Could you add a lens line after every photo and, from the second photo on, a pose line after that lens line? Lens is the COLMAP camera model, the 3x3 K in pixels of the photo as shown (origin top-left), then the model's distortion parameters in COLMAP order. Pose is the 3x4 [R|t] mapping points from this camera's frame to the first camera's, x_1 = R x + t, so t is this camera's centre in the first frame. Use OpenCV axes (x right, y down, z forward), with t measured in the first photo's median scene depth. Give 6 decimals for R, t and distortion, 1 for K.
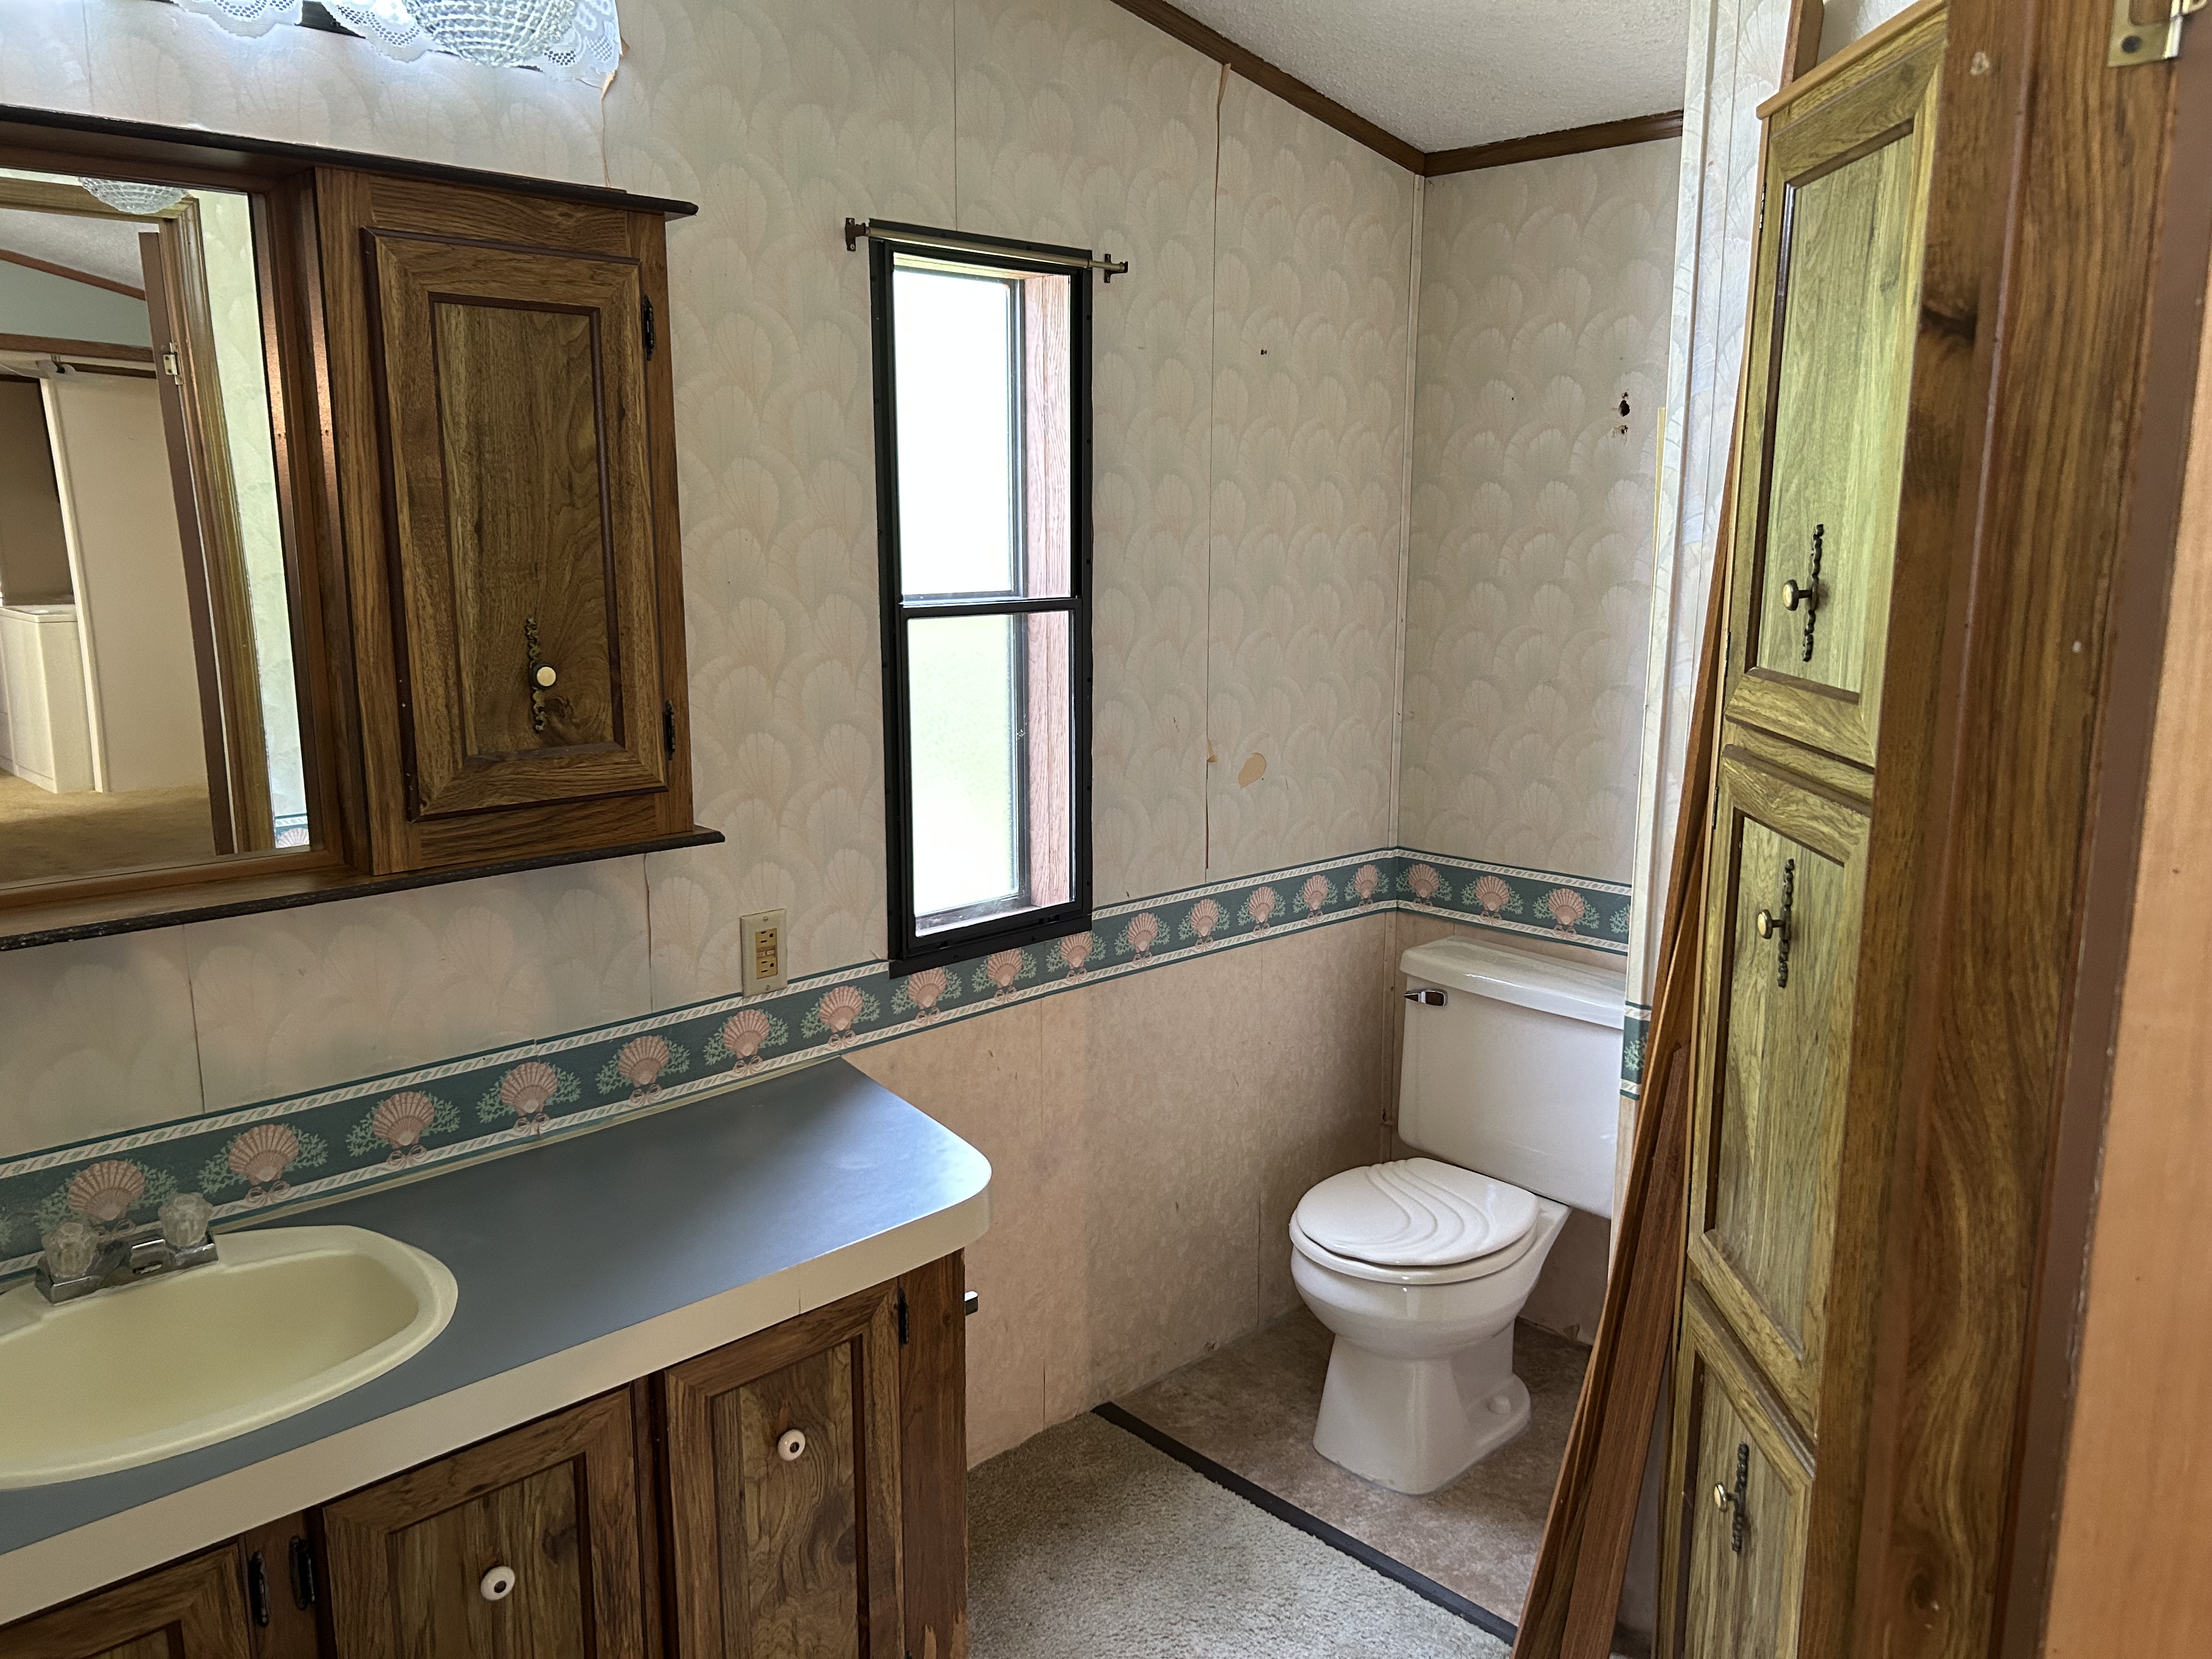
lens RADIAL K [[1670.6, 0, 1103.0], [0, 1670.6, 834.0], [0, 0, 1]] dist [0.052747, -0.047083]
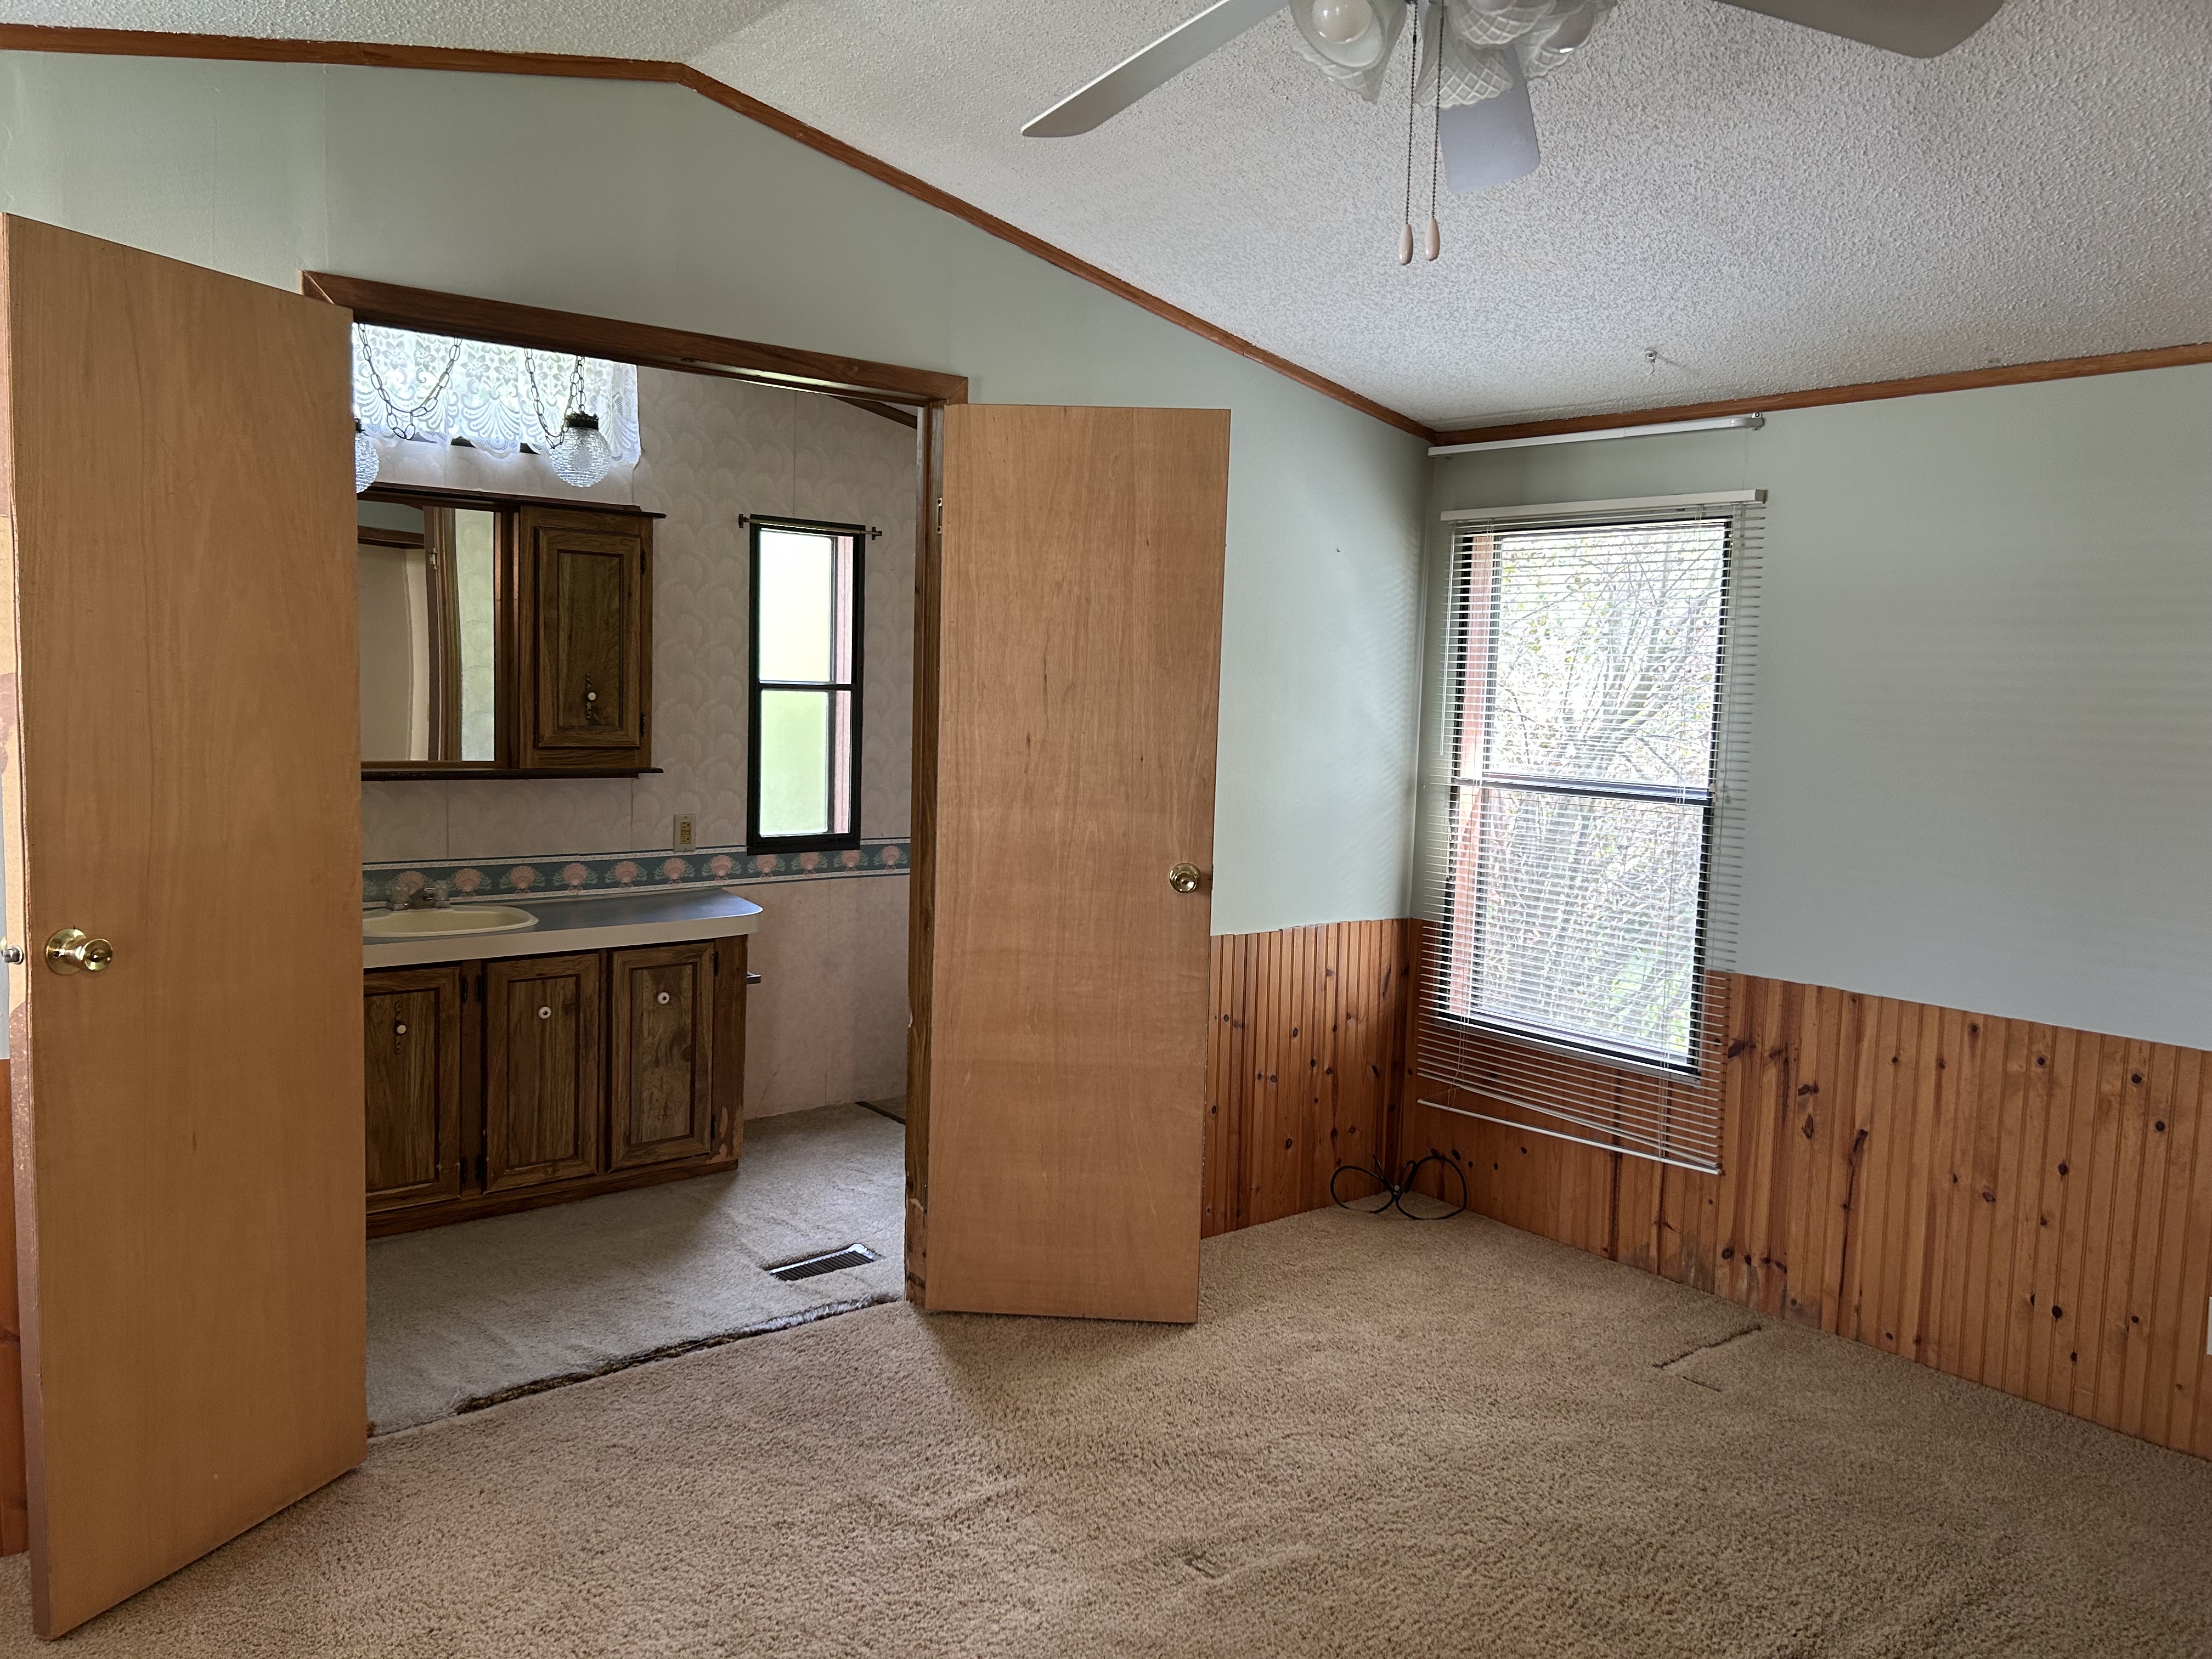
lens RADIAL K [[1670.6, 0, 1107.6], [0, 1670.6, 833.5], [0, 0, 1]] dist [0.052747, -0.047083]
pose [[0.997095, 0.040475, -0.064519, 0.555732], [-0.046572, 0.994293, -0.095985, 0.287972], [0.060266, 0.098711, 0.993290, -1.304813]]
